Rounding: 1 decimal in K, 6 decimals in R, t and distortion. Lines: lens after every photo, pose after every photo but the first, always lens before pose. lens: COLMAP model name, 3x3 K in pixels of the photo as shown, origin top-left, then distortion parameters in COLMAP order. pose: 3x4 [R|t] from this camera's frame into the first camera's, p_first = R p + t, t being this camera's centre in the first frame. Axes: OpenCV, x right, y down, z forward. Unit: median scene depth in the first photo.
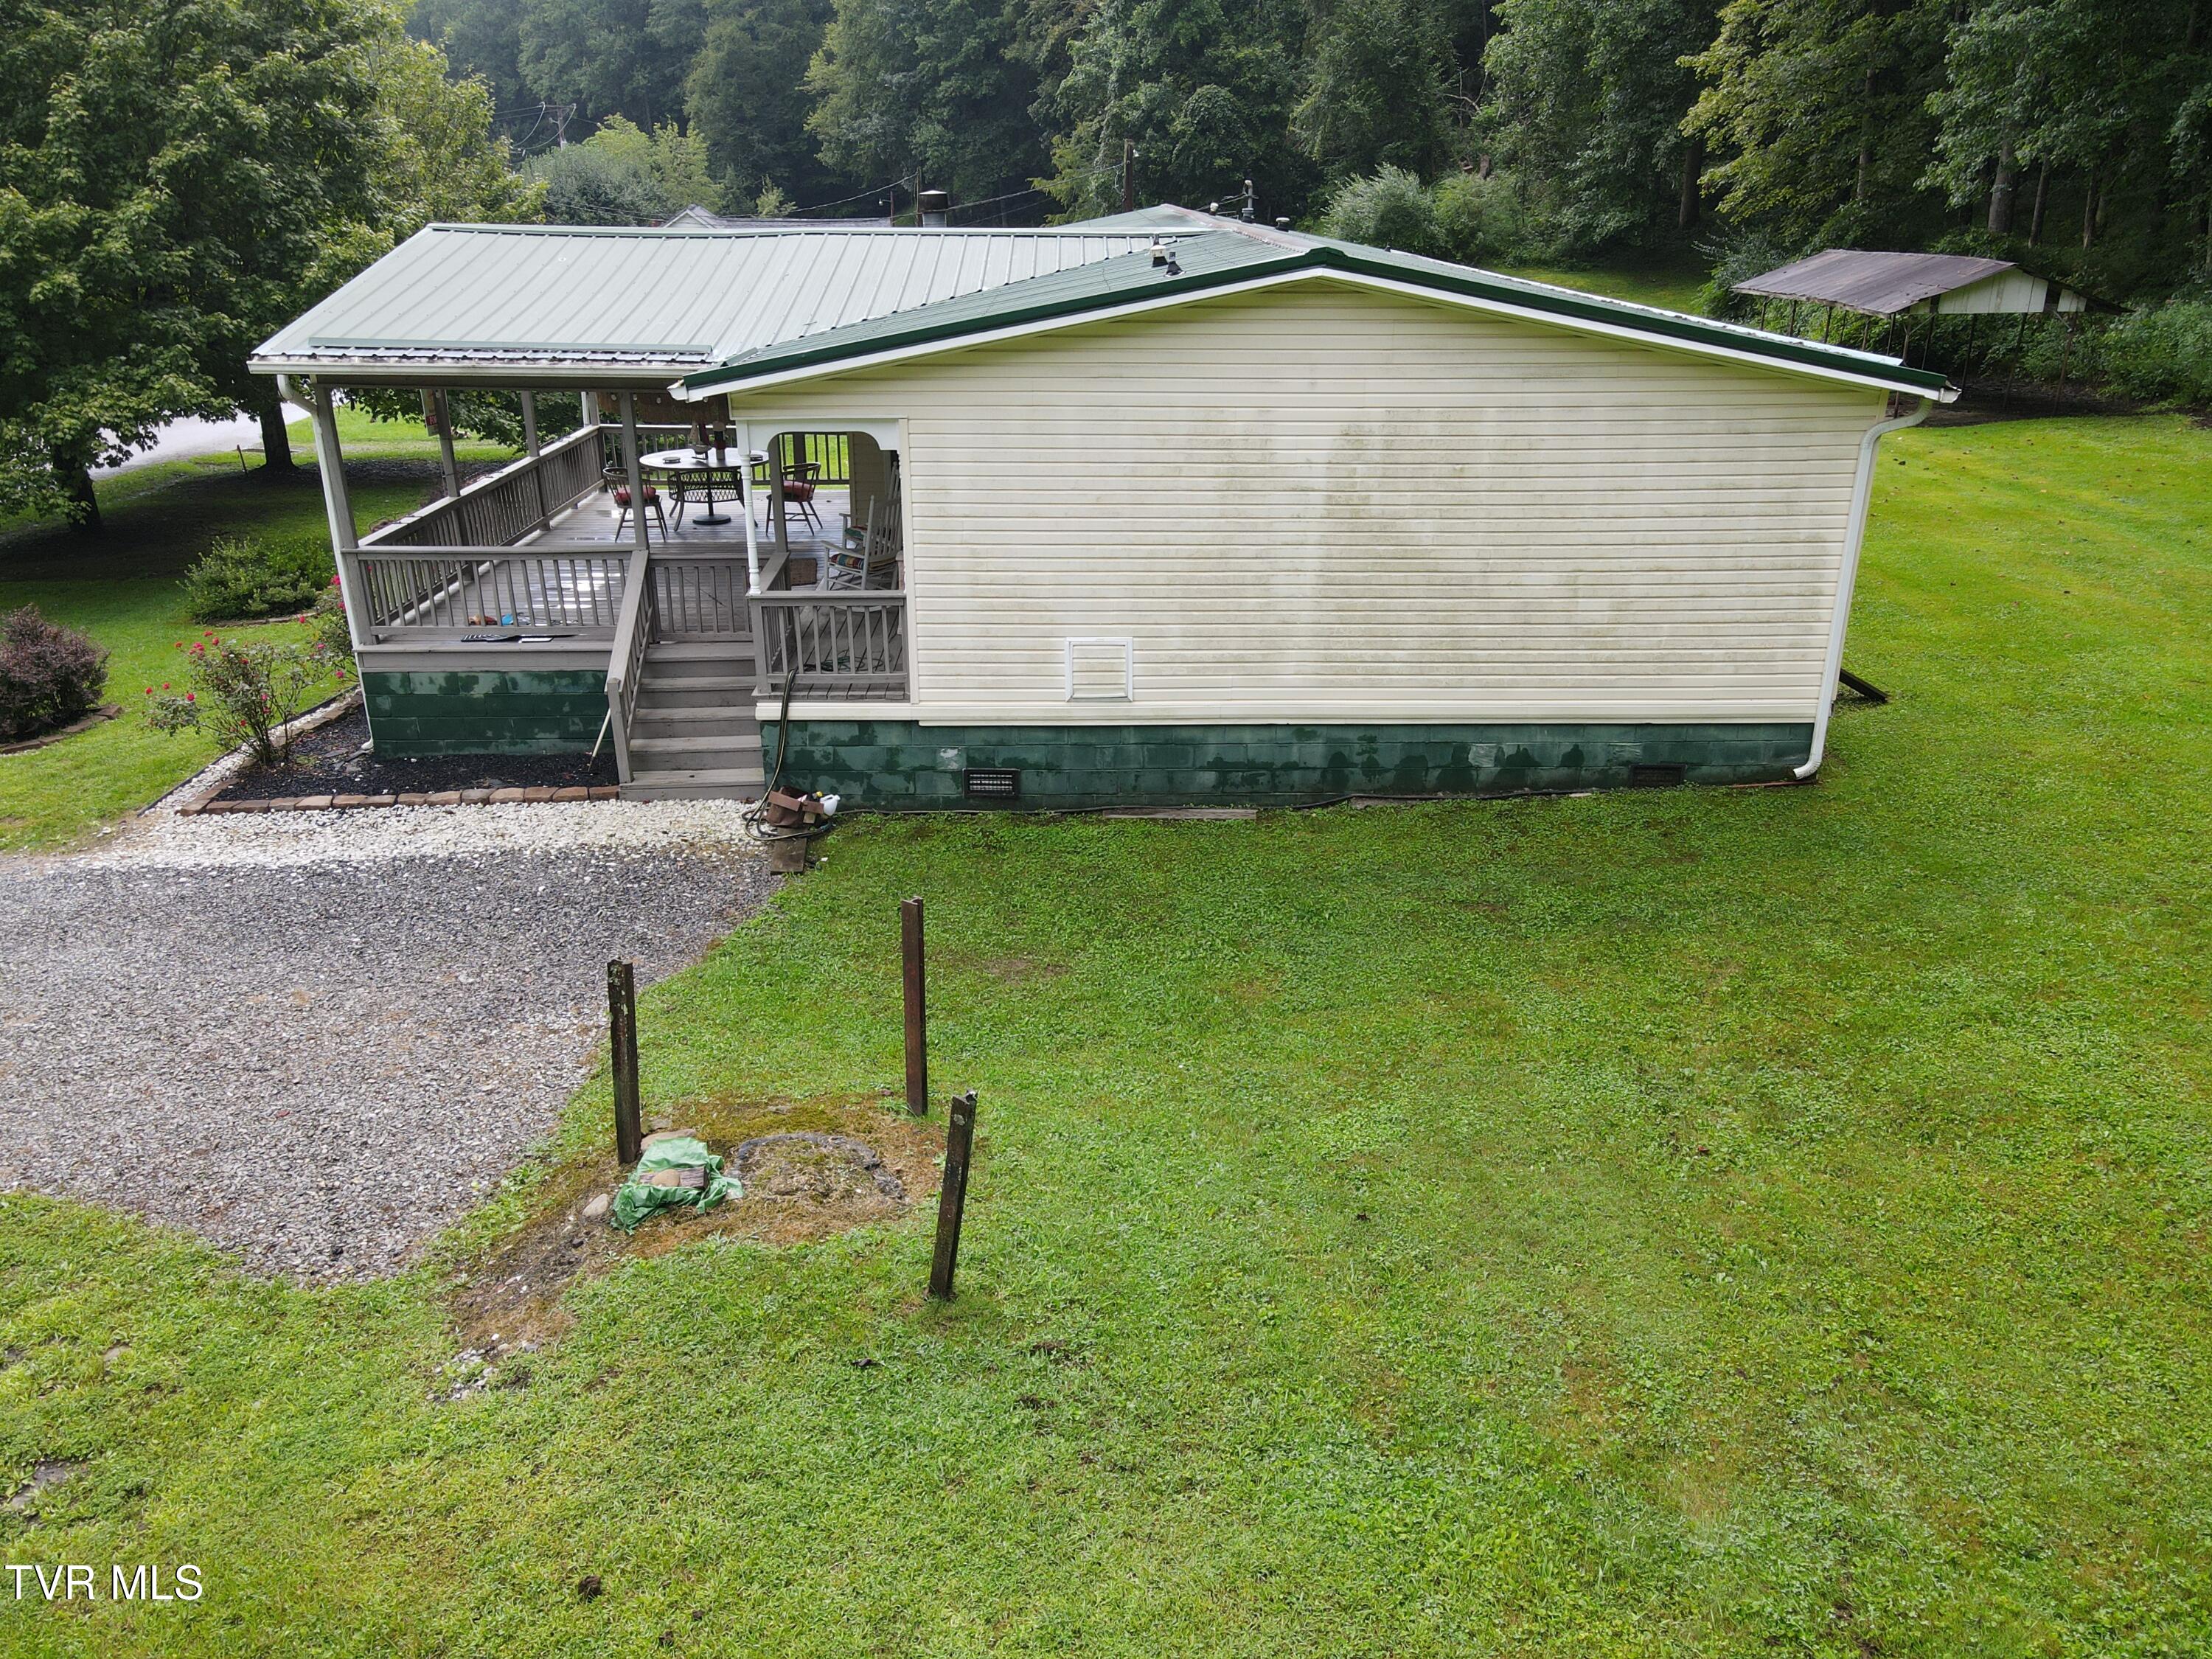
lens RADIAL K [[1624.6, 0, 1106.0], [0, 1624.6, 829.5], [0, 0, 1]] dist [0.048131, -0.064200]
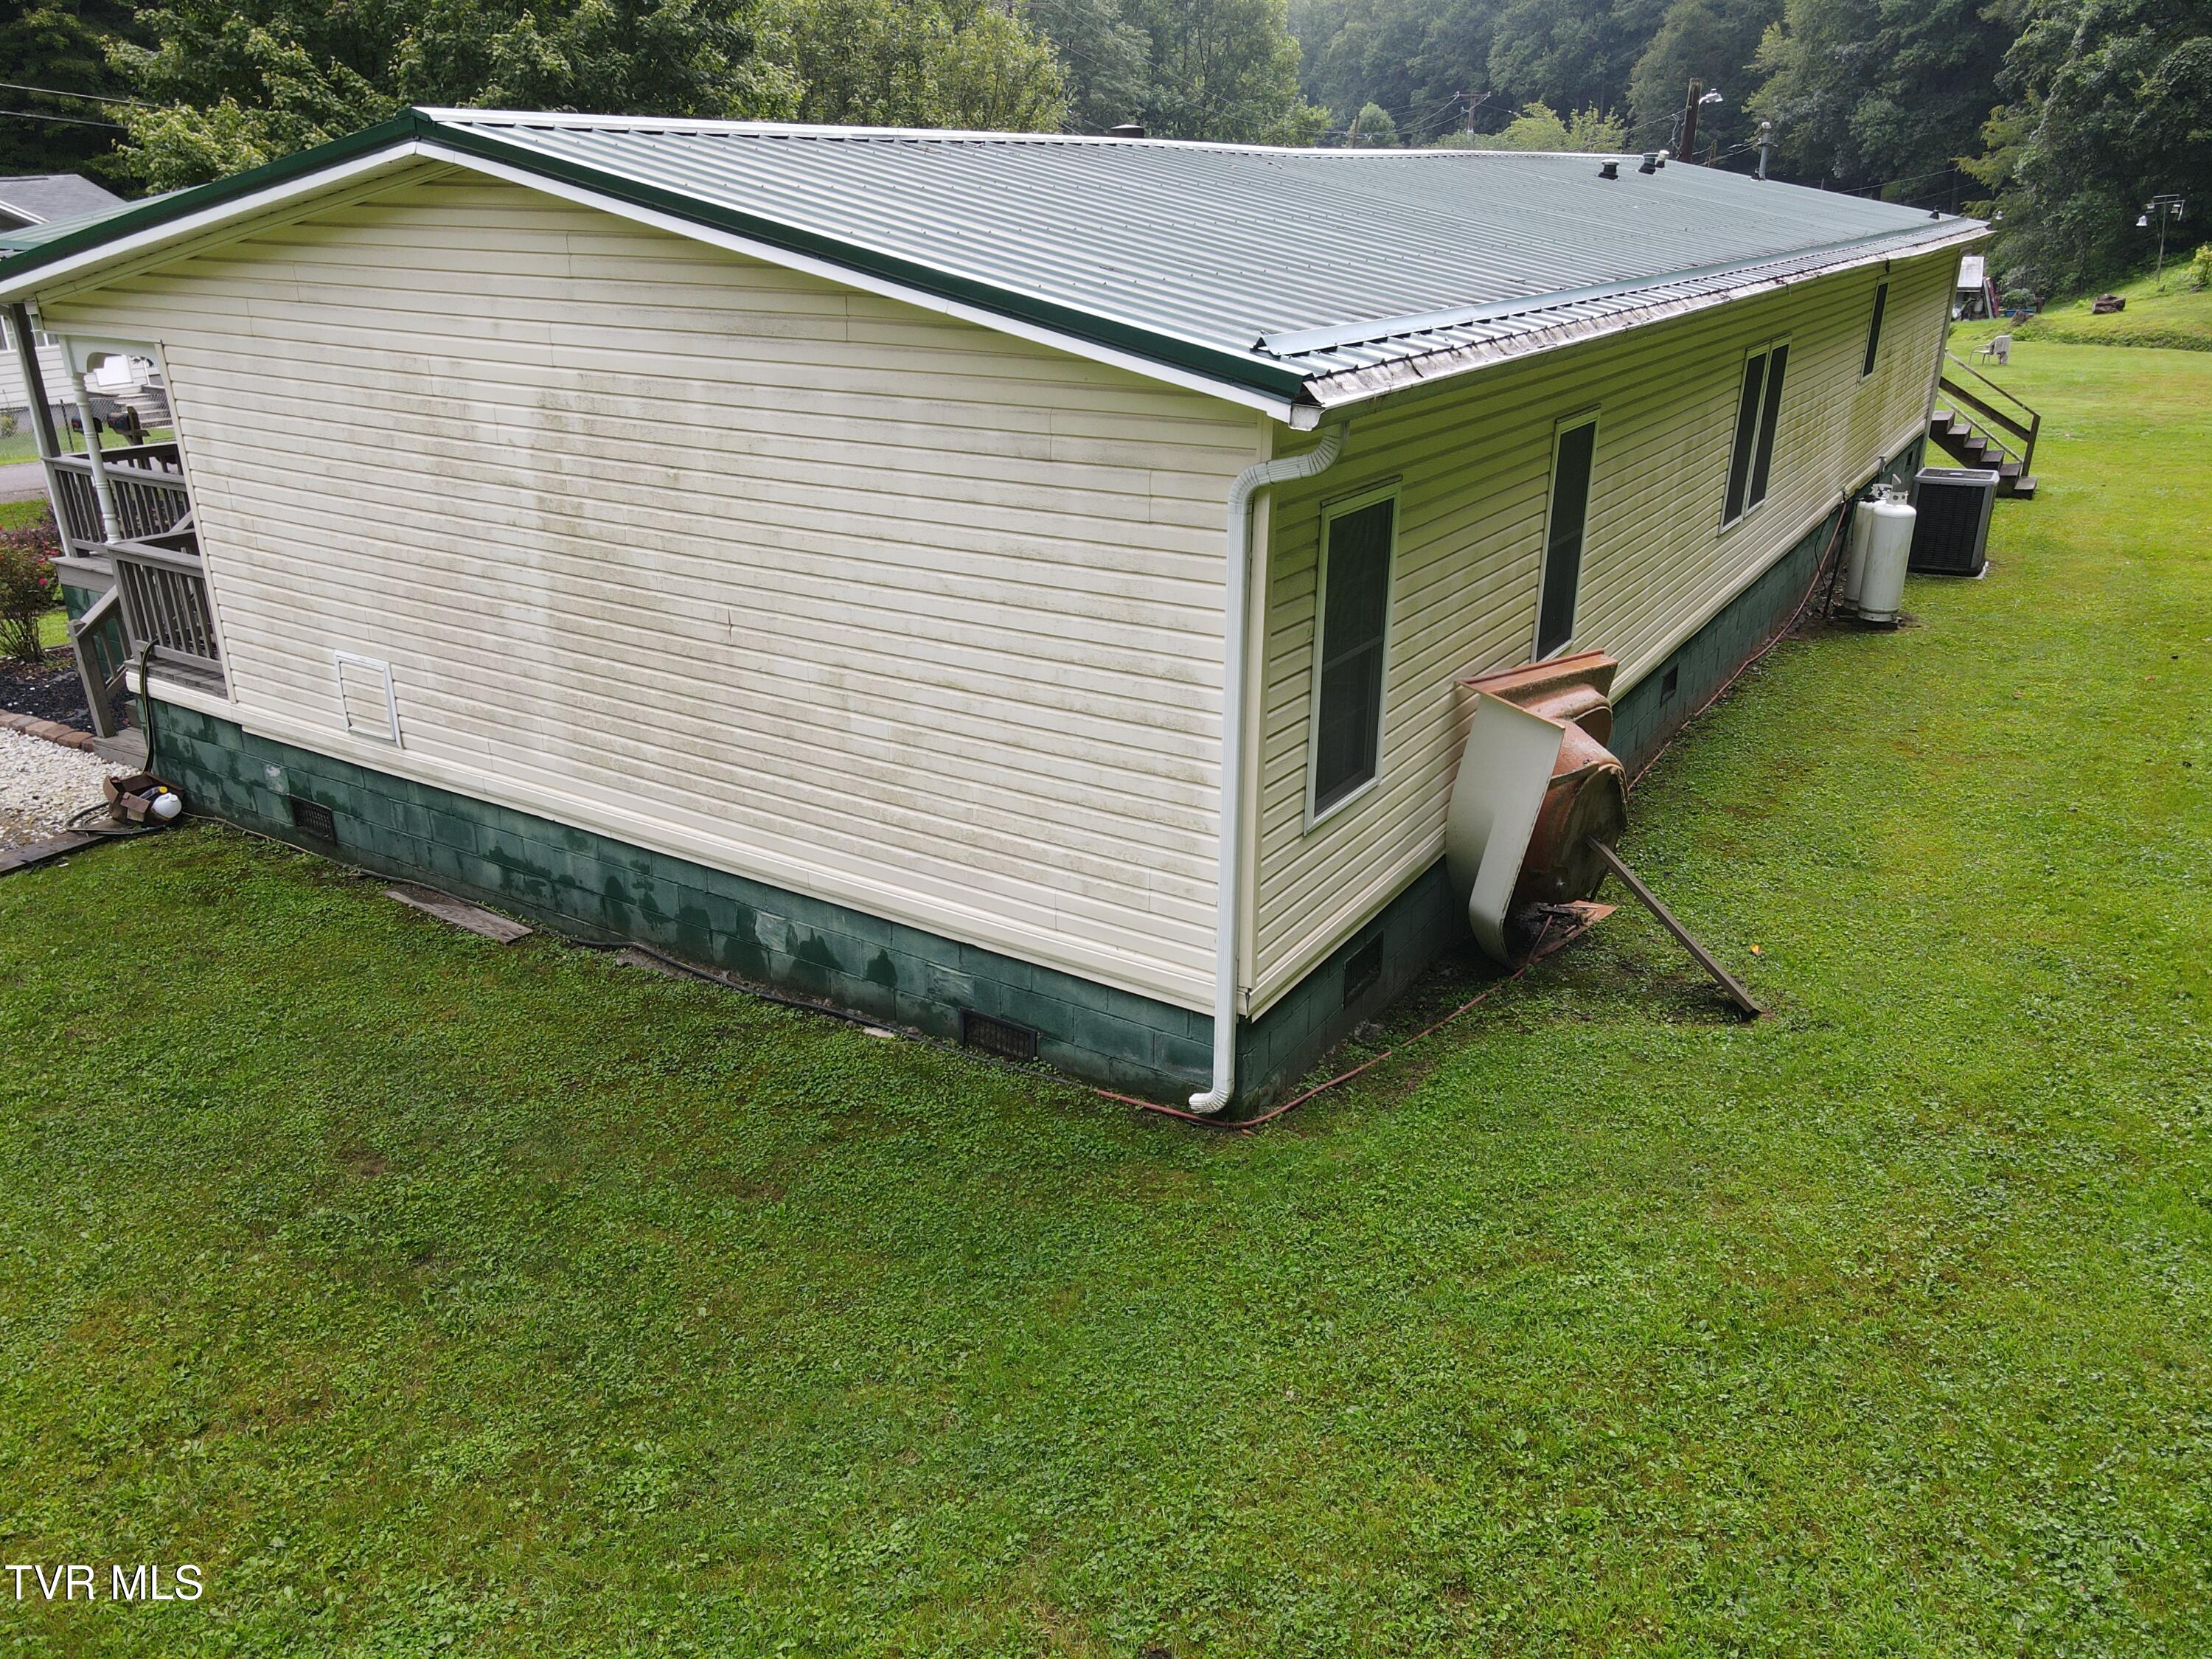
lens RADIAL K [[1624.6, 0, 1106.0], [0, 1624.6, 829.5], [0, 0, 1]] dist [0.048131, -0.064200]
pose [[0.821167, 0.204092, -0.532946, 0.671608], [-0.205307, 0.976989, 0.057800, -0.148557], [0.532479, 0.061954, 0.844173, 0.531192]]
